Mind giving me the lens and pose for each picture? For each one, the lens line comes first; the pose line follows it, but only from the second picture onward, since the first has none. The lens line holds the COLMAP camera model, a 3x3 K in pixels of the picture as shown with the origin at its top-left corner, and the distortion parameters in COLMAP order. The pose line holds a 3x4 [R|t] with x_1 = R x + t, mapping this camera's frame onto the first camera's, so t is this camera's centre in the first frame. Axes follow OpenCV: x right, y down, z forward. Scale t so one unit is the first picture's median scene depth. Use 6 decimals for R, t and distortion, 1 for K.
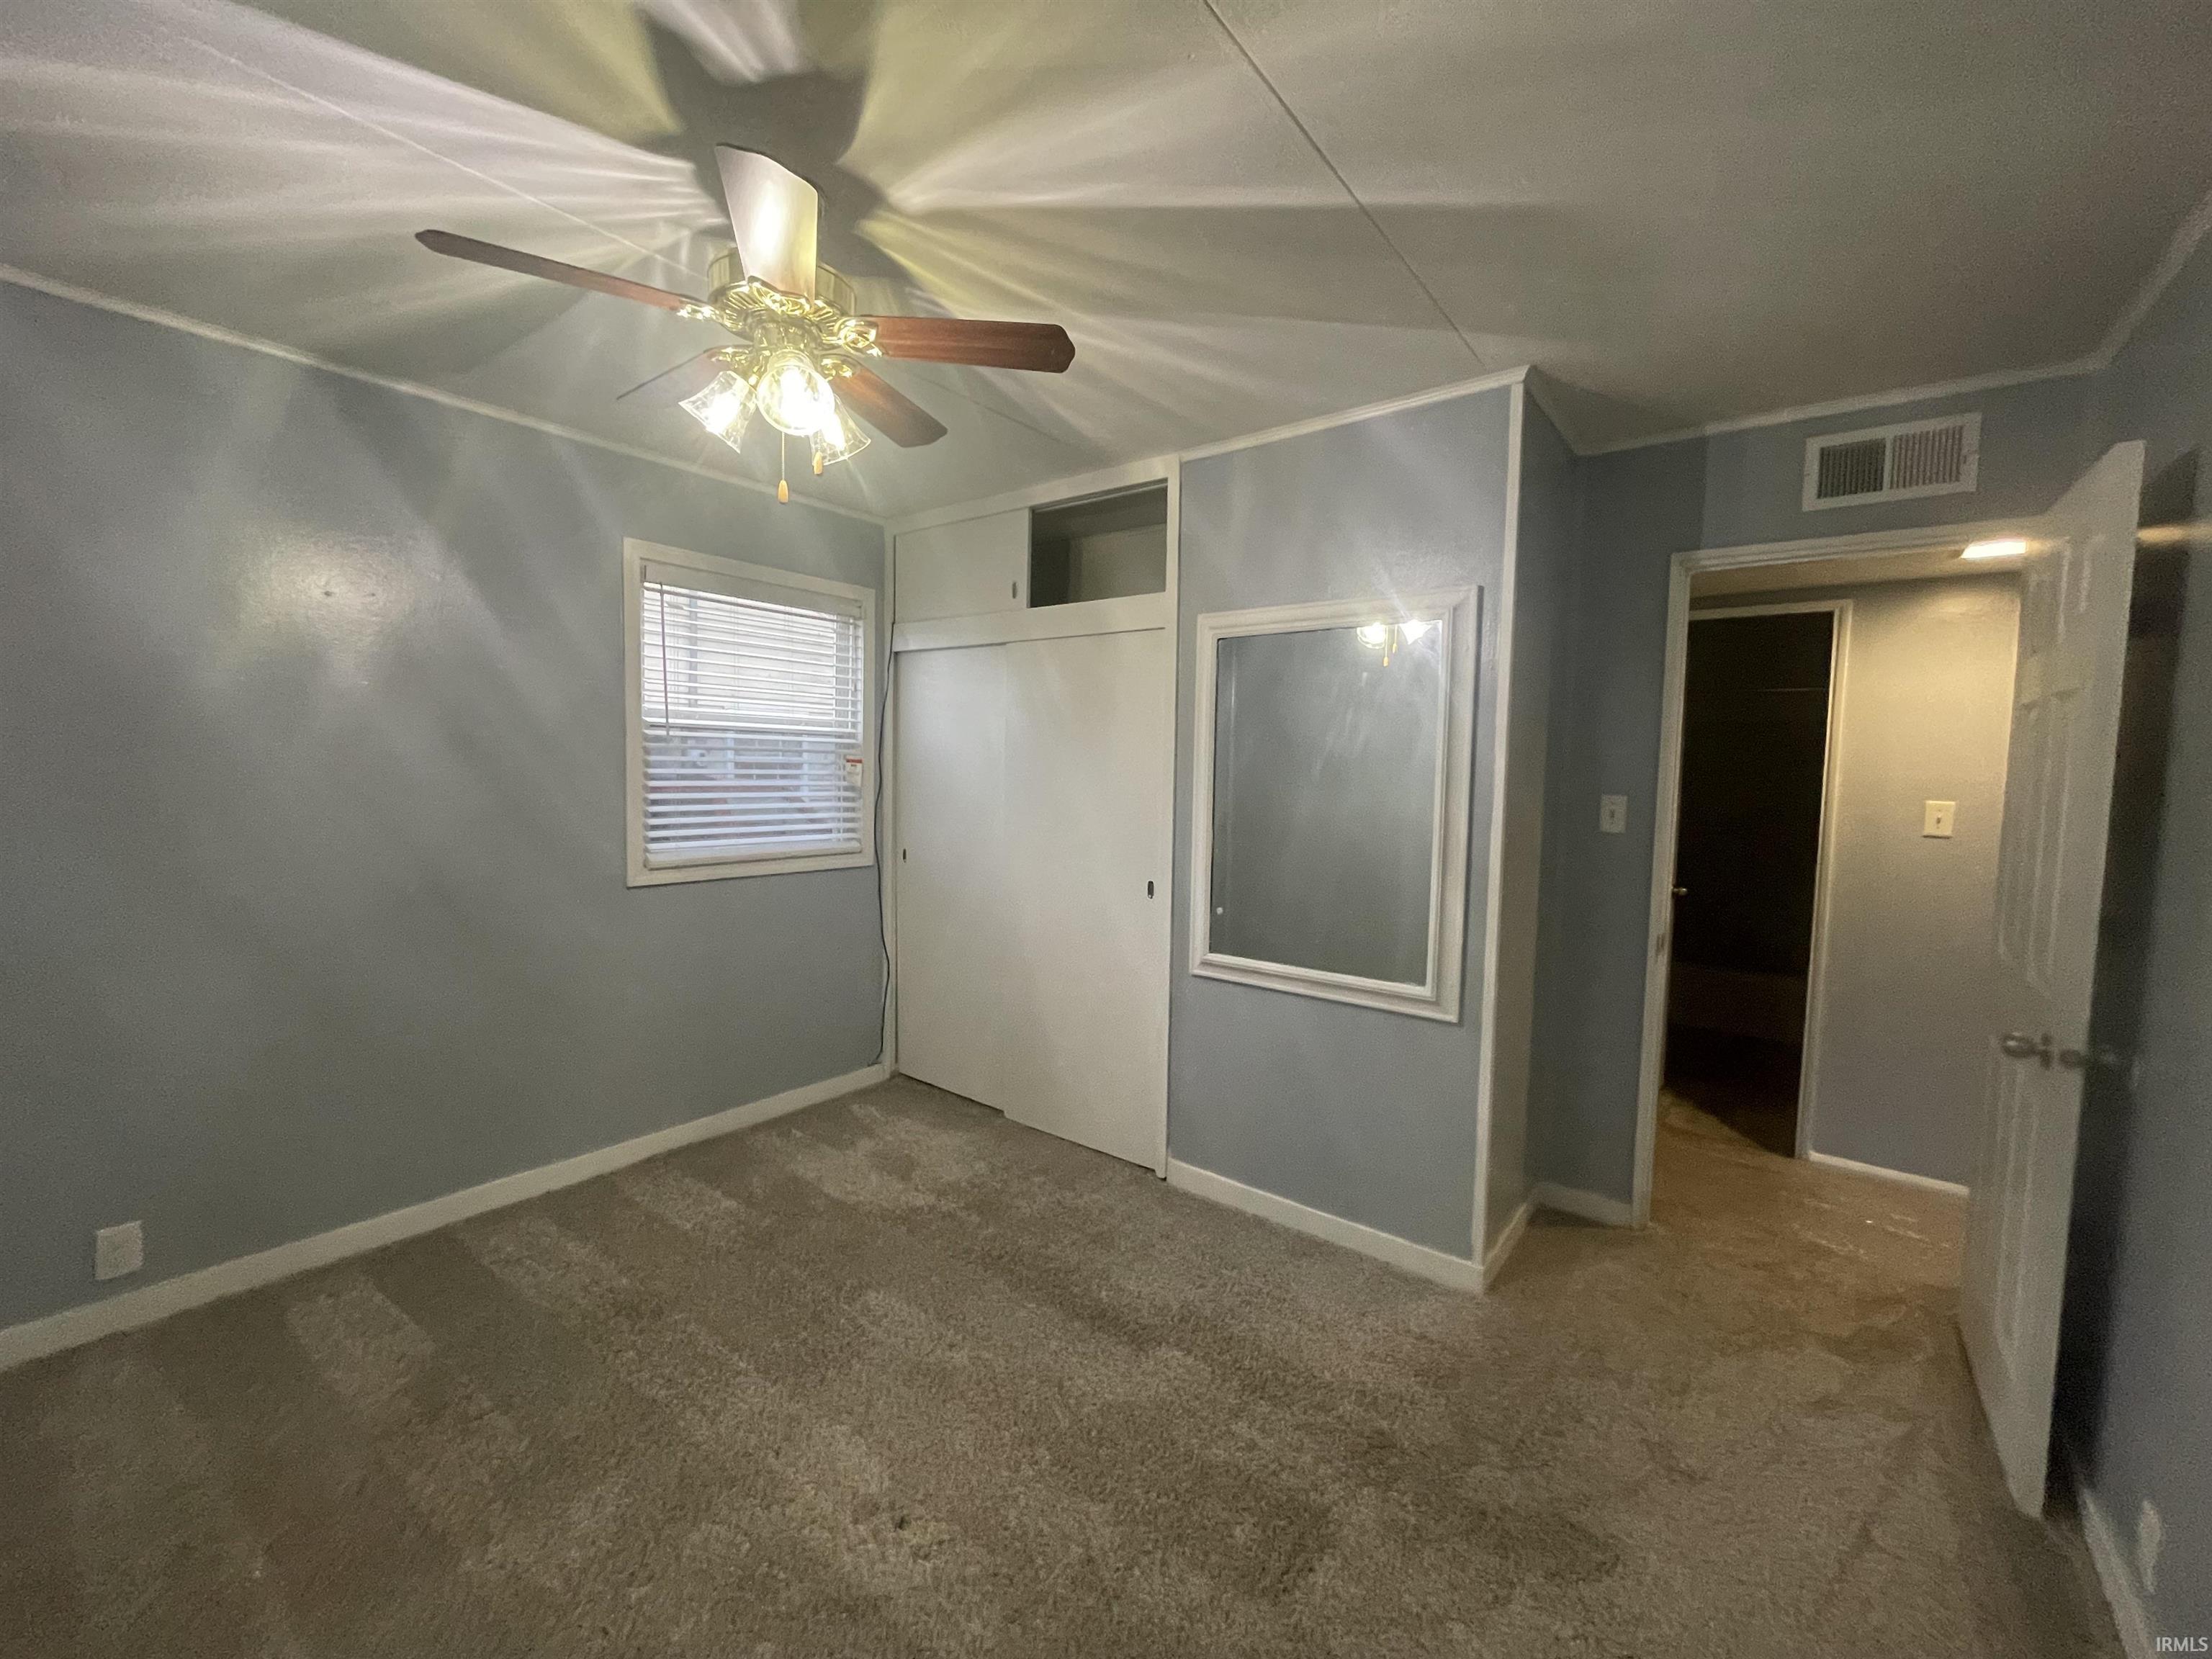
lens RADIAL K [[888.8, 0, 1100.4], [0, 888.8, 824.9], [0, 0, 1]] dist [-0.000809, -0.003310]
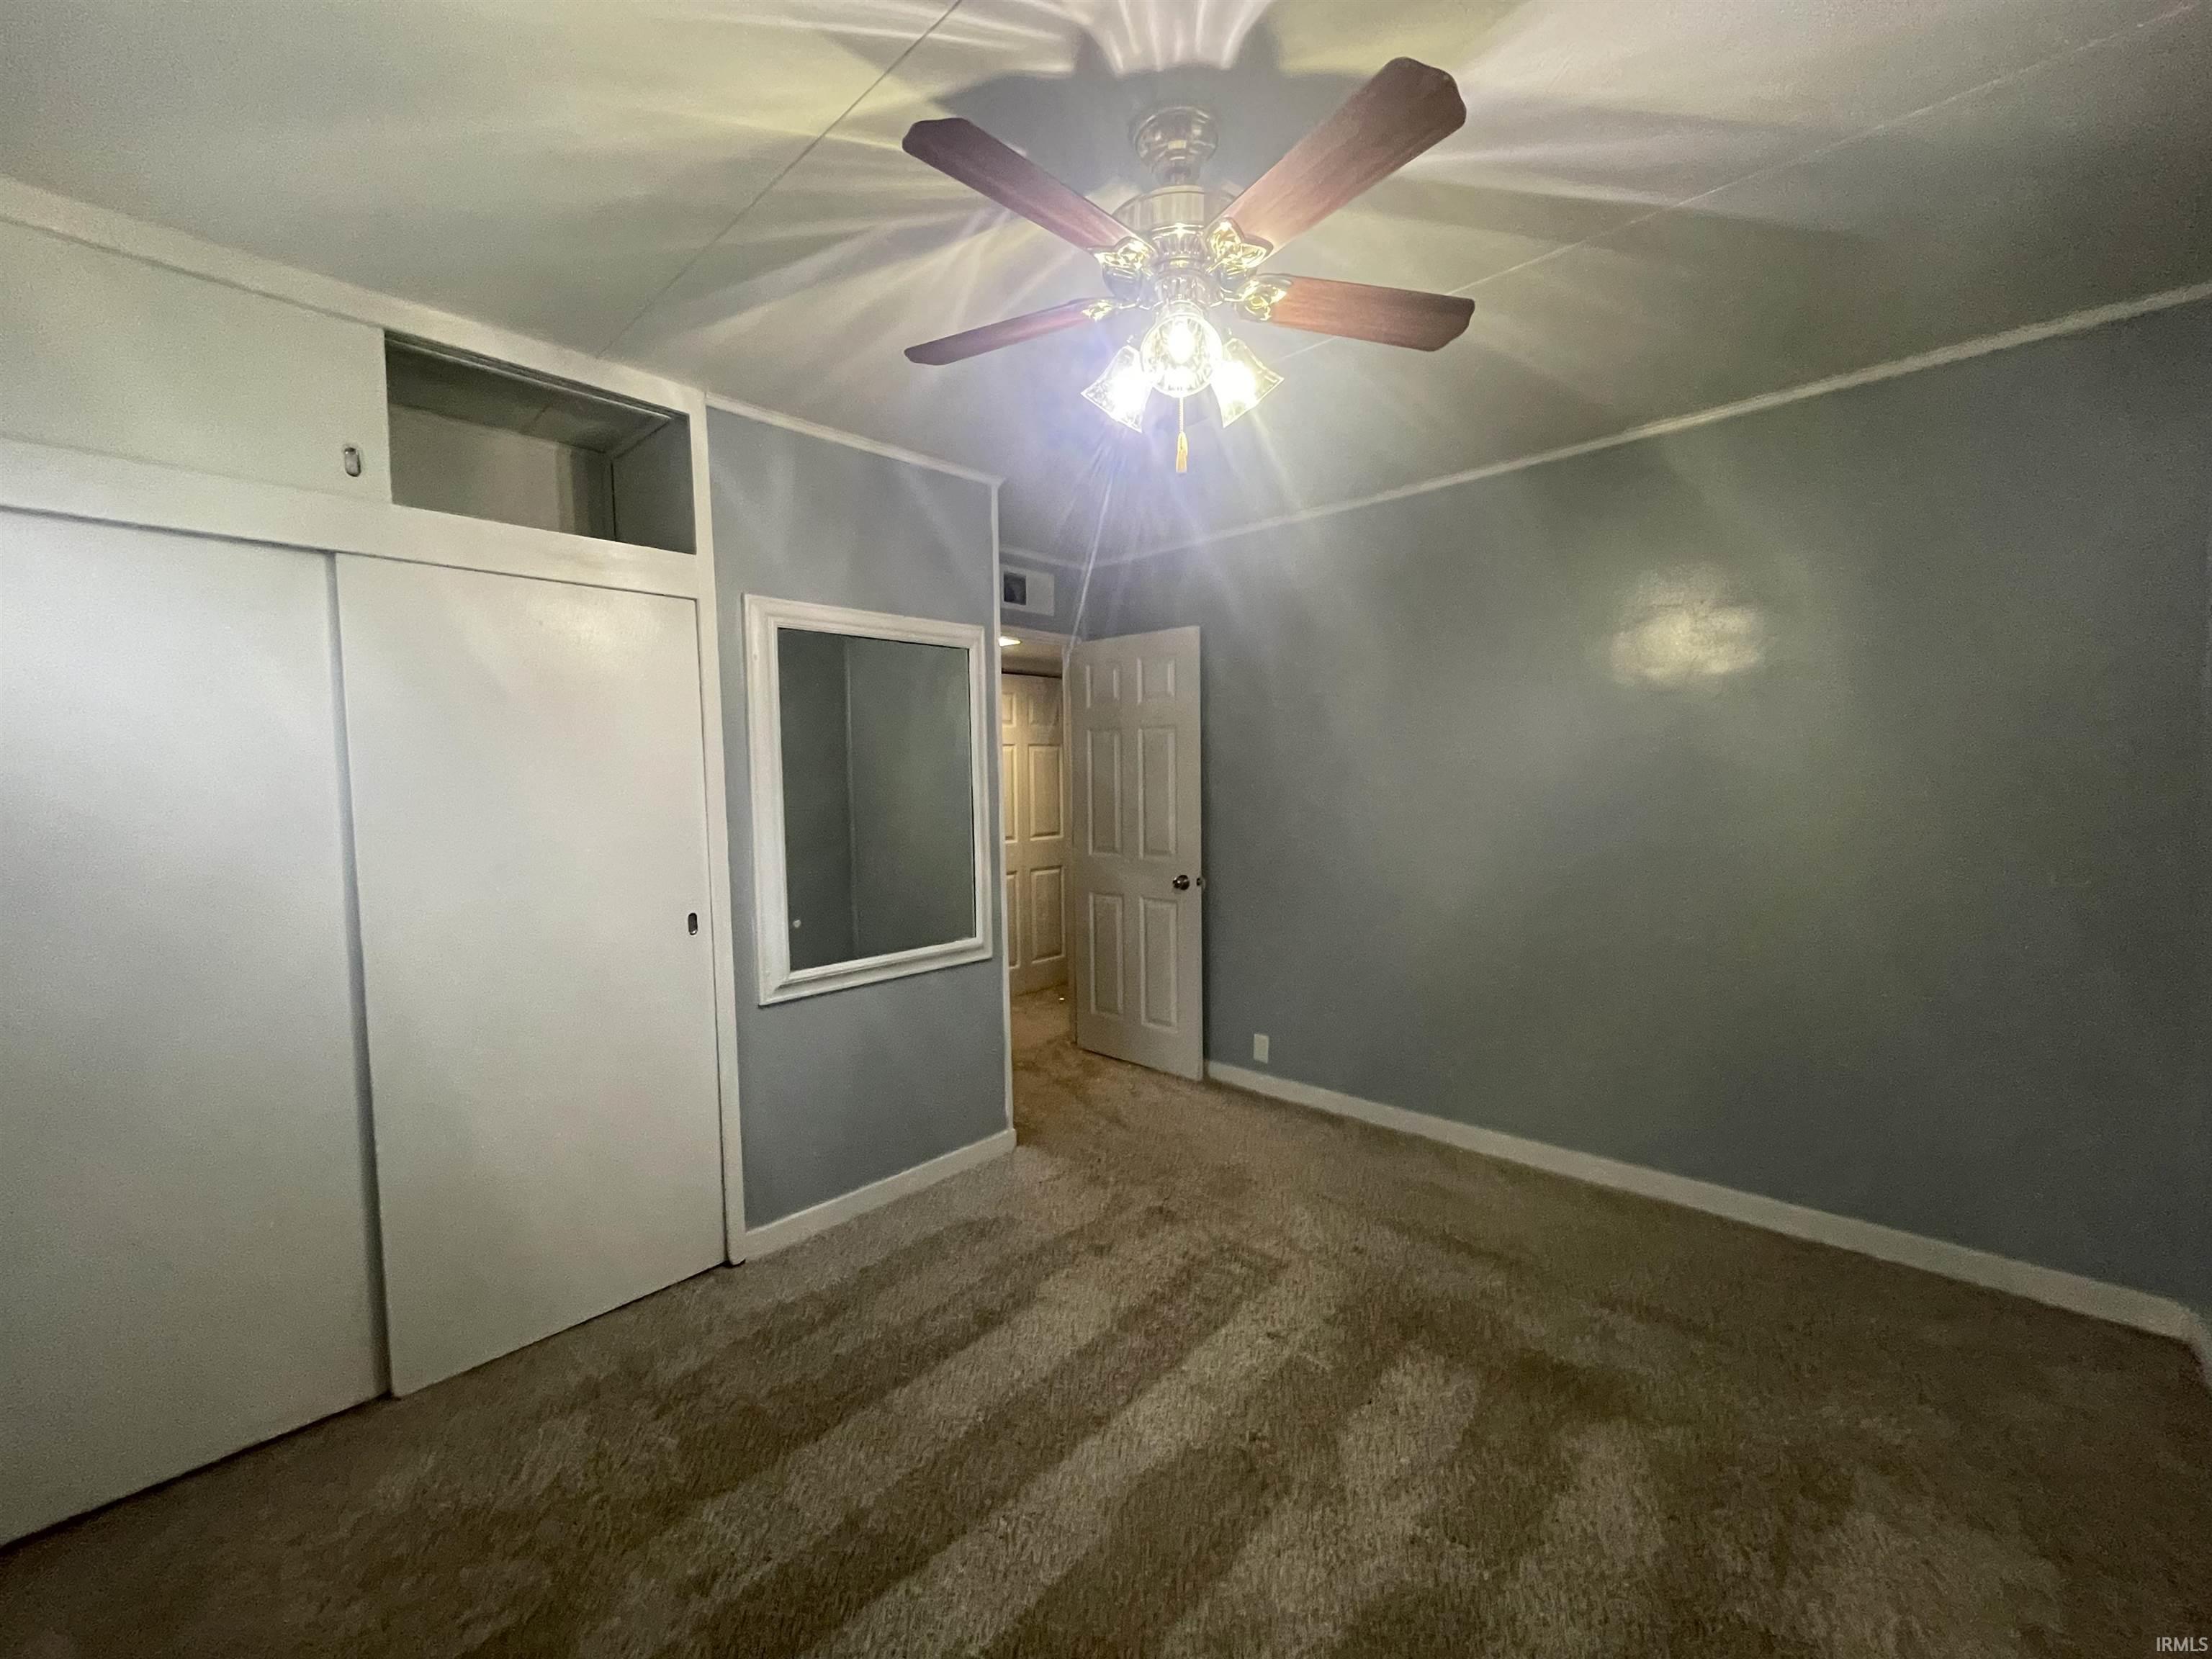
lens RADIAL K [[888.8, 0, 1100.4], [0, 888.8, 824.9], [0, 0, 1]] dist [-0.000809, -0.003310]
pose [[0.092386, -0.078353, 0.992636, -0.754696], [0.079955, 0.994264, 0.071040, -0.046772], [-0.992508, 0.072803, 0.098121, 0.596931]]
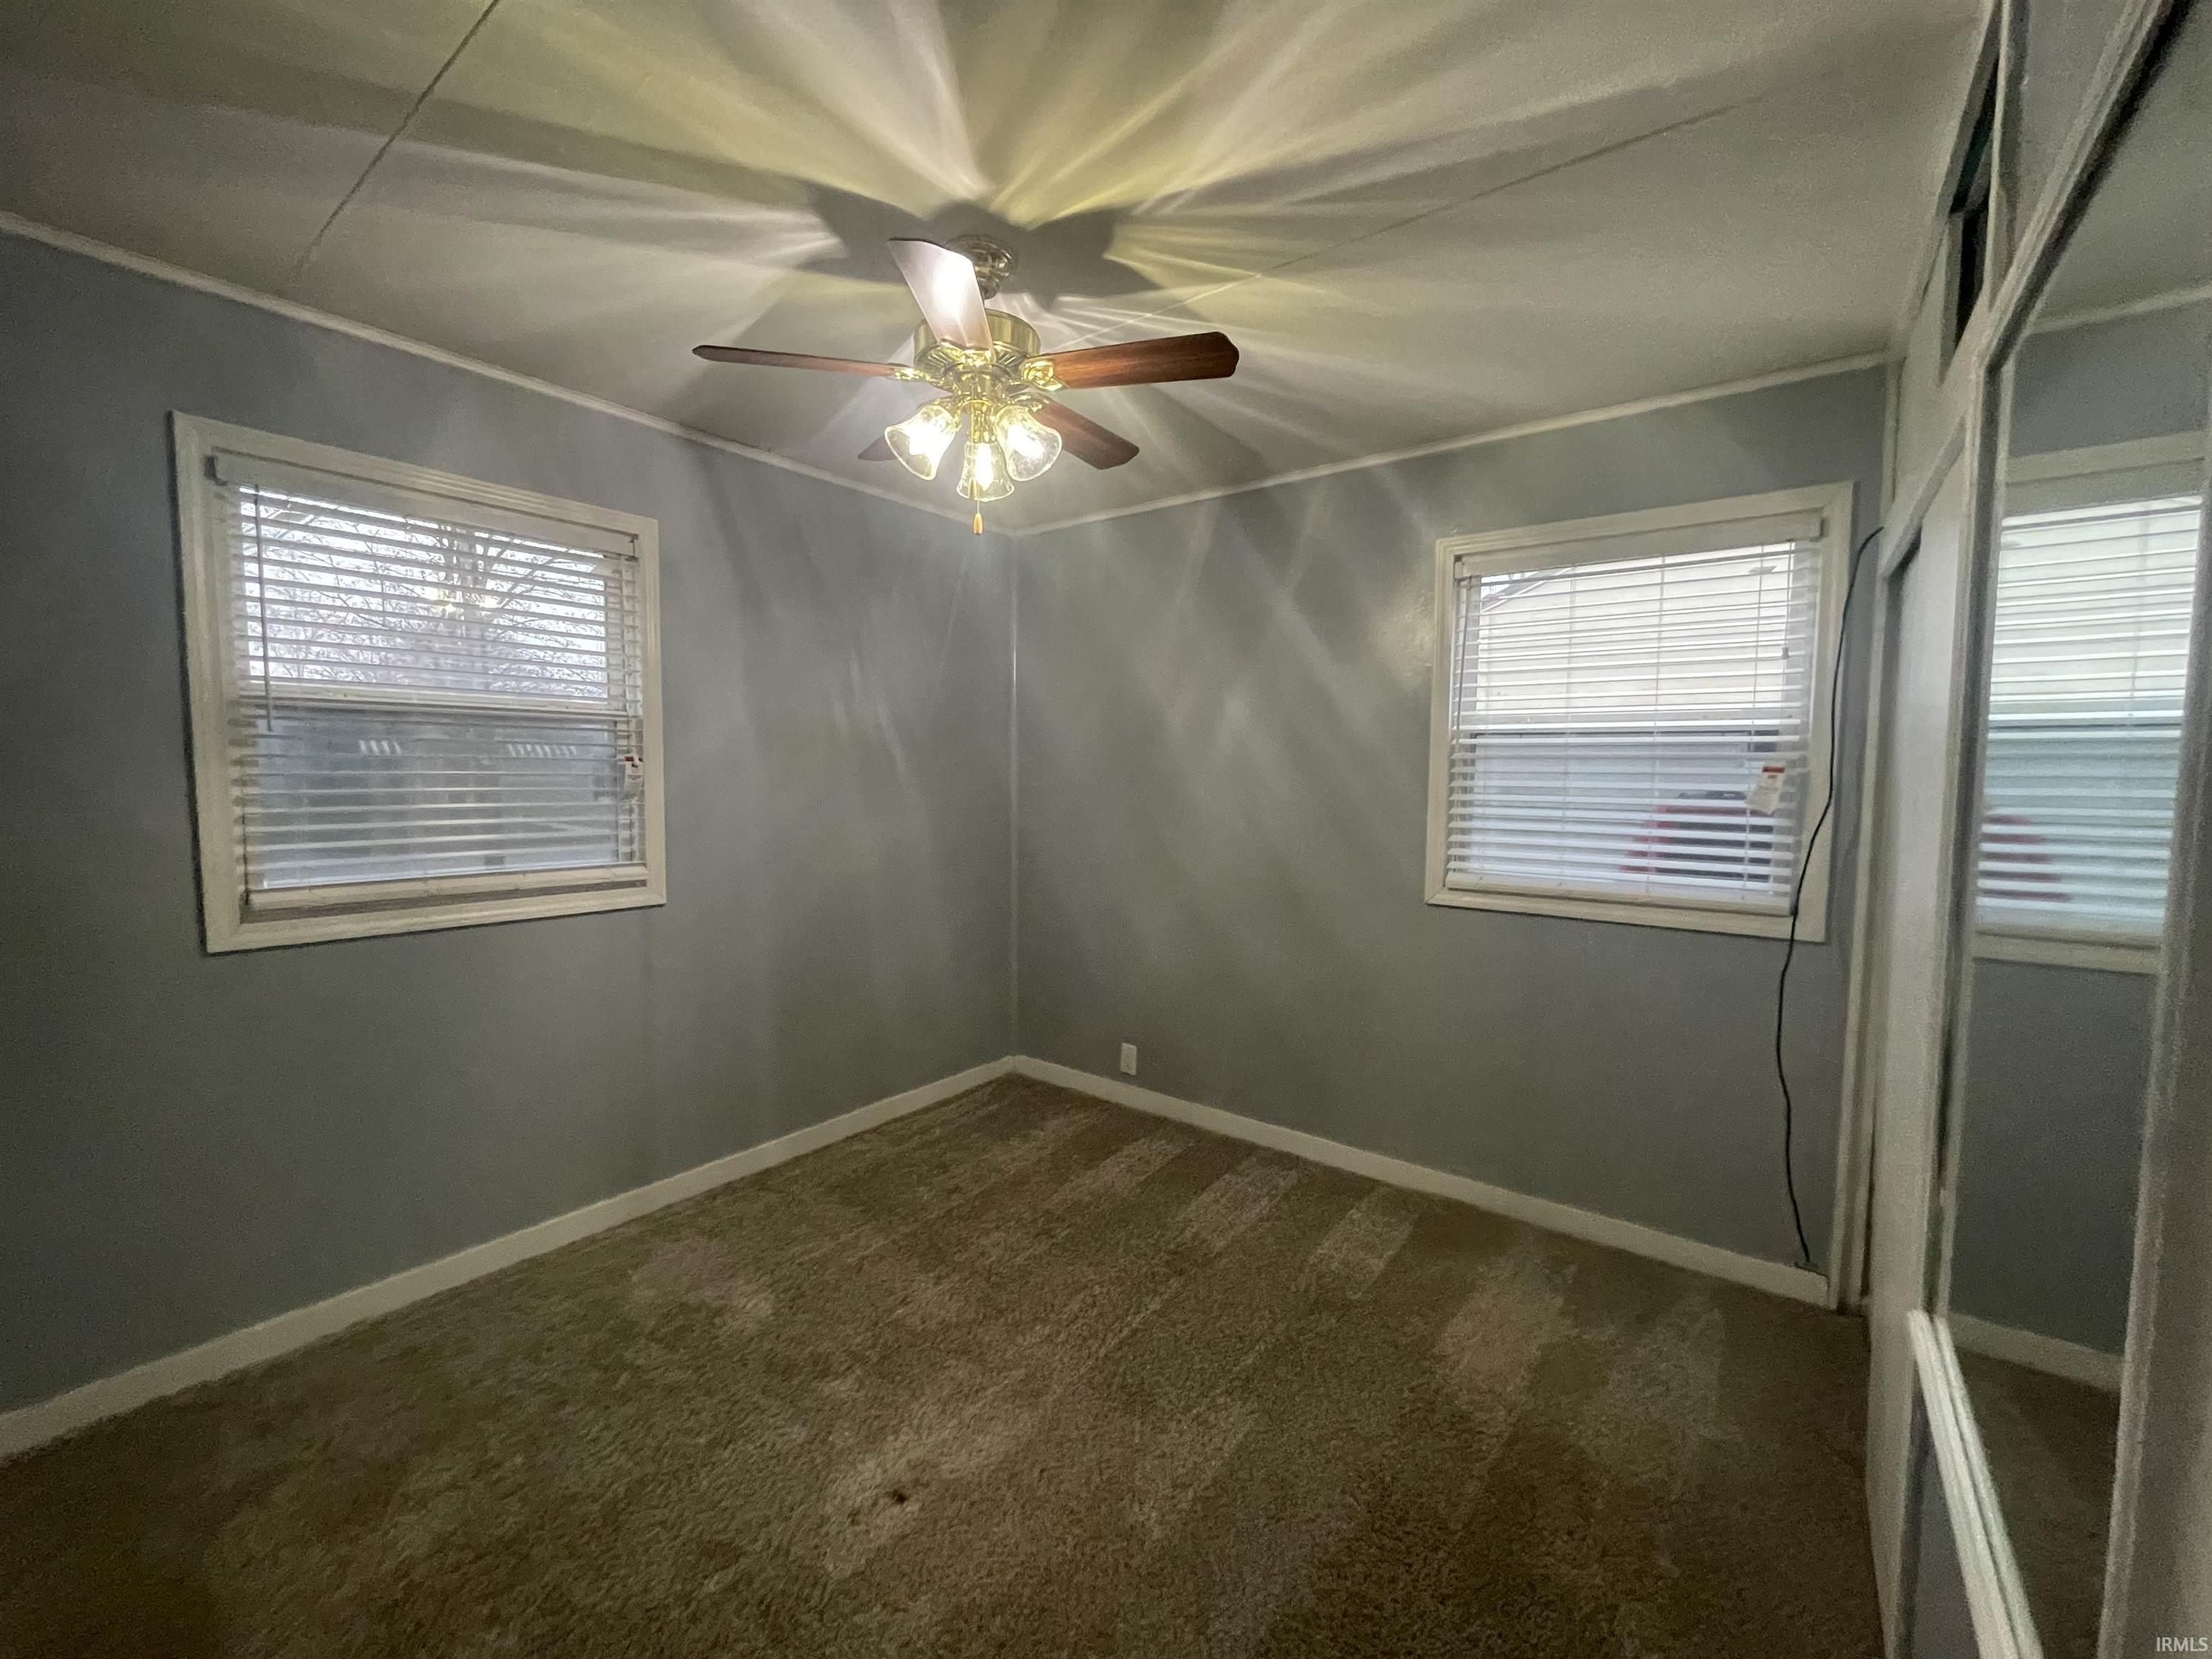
lens RADIAL K [[888.8, 0, 1100.4], [0, 888.8, 824.9], [0, 0, 1]] dist [-0.000809, -0.003310]
pose [[0.015311, 0.045763, -0.998835, 0.480678], [-0.073514, 0.996300, 0.044520, -0.036113], [0.997177, 0.072747, 0.018619, 0.715619]]
